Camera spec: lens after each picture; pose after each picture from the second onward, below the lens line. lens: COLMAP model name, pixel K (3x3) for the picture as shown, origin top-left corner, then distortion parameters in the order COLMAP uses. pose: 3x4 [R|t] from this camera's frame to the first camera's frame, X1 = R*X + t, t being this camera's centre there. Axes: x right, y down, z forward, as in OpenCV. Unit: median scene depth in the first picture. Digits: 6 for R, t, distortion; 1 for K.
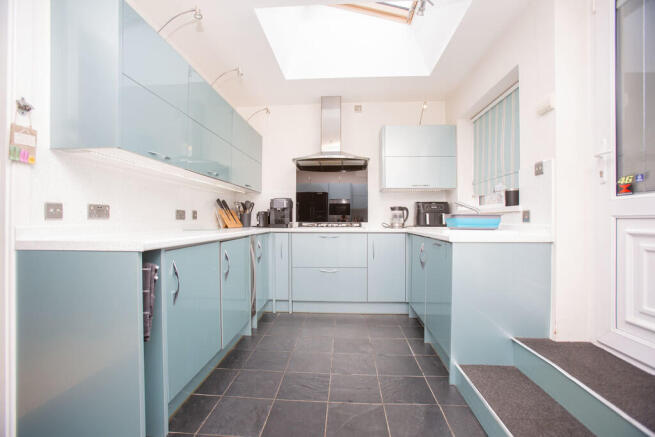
lens RADIAL K [[303.6, 0, 327.8], [0, 303.6, 216.4], [0, 0, 1]] dist [-0.000110, 0.000182]
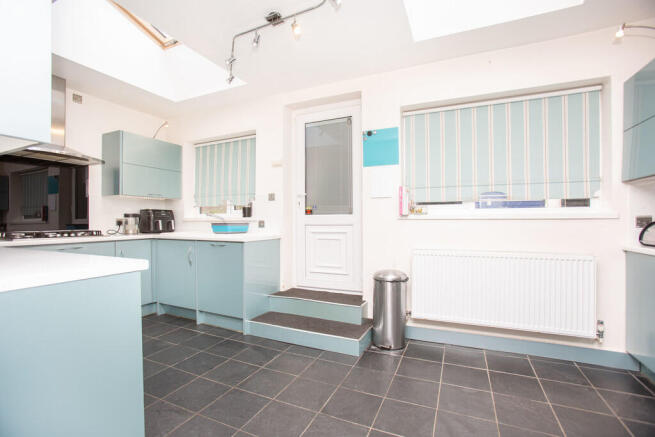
lens RADIAL K [[301.9, 0, 327.5], [0, 301.9, 218.5], [0, 0, 1]] dist [-0.039494, 0.000145]
pose [[0.362789, 0.002529, 0.931868, -0.715517], [-0.006527, 0.999979, -0.000173, -0.030774], [-0.931848, -0.006020, 0.362798, 0.058740]]
